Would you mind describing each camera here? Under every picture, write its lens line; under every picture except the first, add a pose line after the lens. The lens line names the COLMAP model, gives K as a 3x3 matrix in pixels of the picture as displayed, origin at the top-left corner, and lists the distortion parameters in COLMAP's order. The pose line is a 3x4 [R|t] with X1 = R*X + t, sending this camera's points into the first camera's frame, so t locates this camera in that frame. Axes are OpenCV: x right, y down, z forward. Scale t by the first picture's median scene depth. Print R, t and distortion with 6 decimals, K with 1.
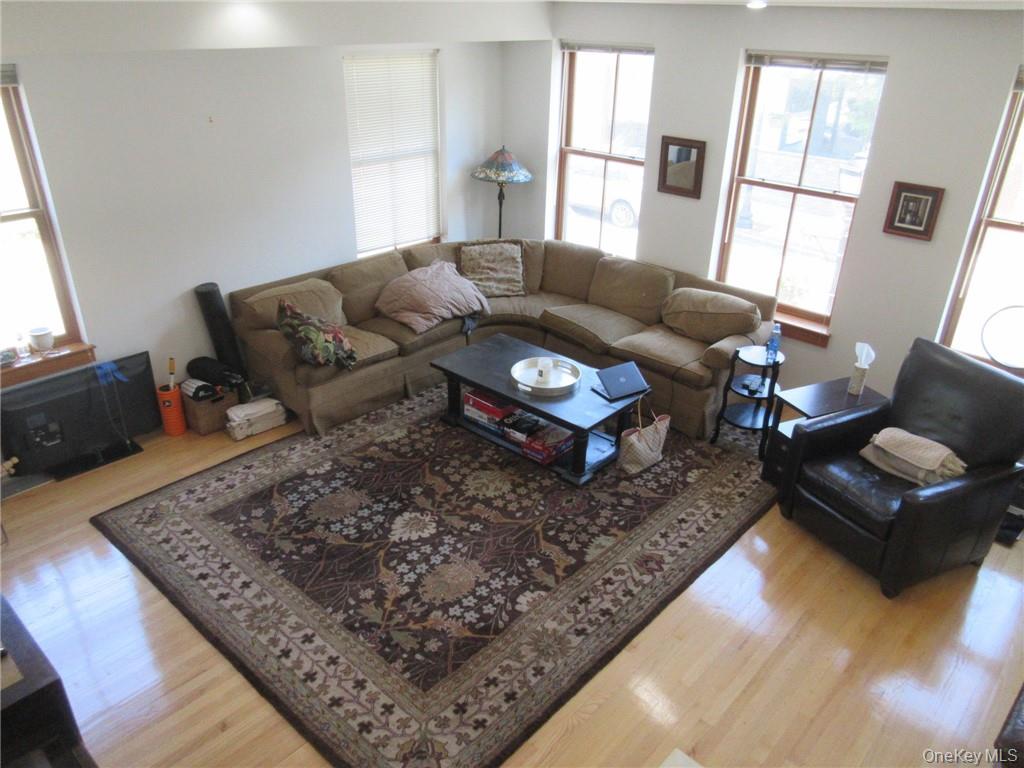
lens RADIAL K [[755.2, 0, 509.8], [0, 755.2, 378.0], [0, 0, 1]] dist [-0.024812, 0.015763]
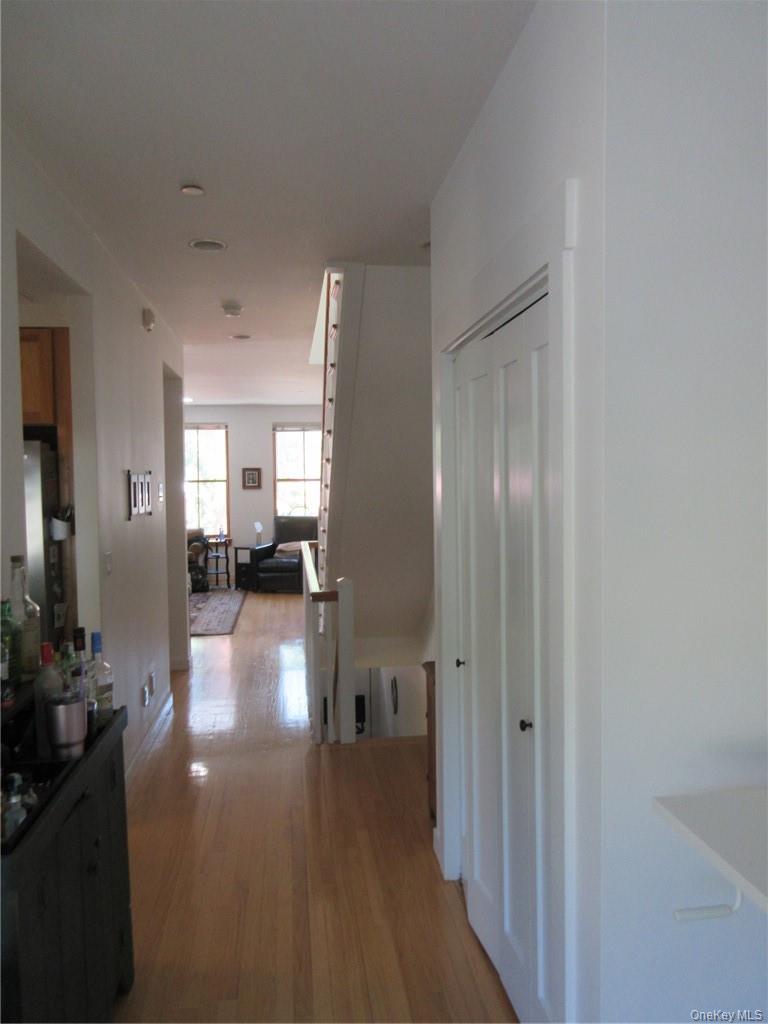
lens RADIAL K [[755.2, 0, 384.4], [0, 755.2, 511.5], [0, 0, 1]] dist [-0.024812, 0.015763]
pose [[0.638512, -0.066077, 0.766770, -1.078854], [0.362638, 0.904603, -0.224025, 0.581111], [-0.678819, 0.421102, 0.601562, -0.746357]]
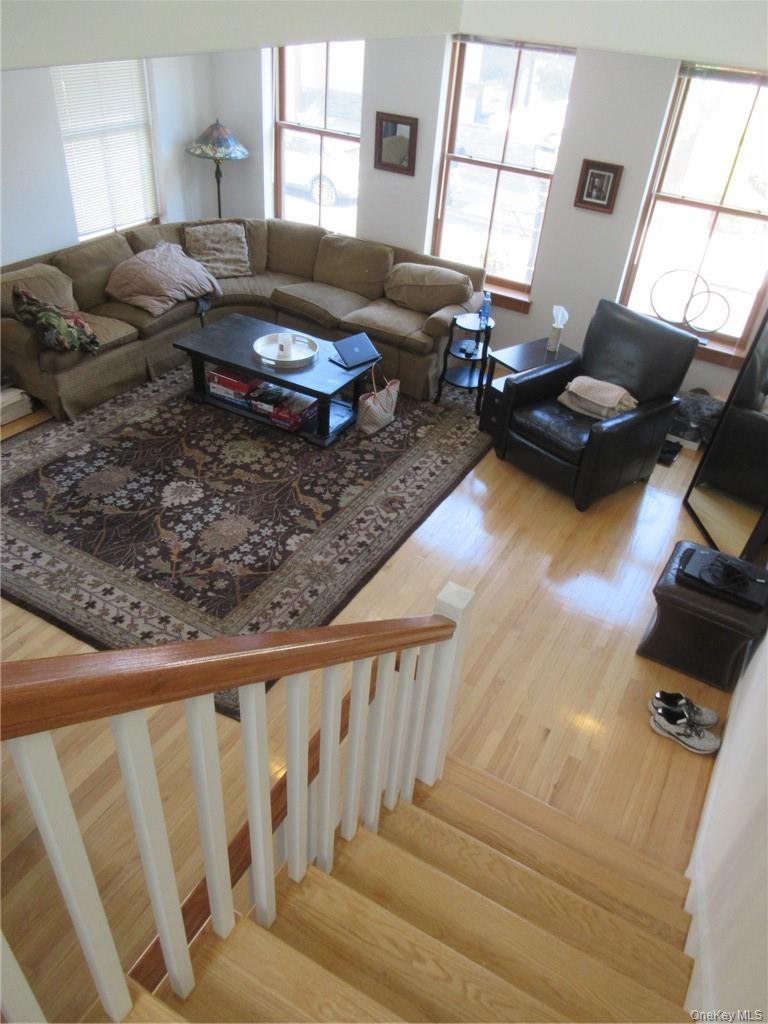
lens RADIAL K [[755.2, 0, 380.3], [0, 755.2, 517.1], [0, 0, 1]] dist [-0.024812, 0.015763]
pose [[0.974593, -0.094916, 0.202877, -0.065695], [0.053964, 0.978594, 0.198599, 0.025237], [-0.217384, -0.182605, 0.958853, -0.116676]]
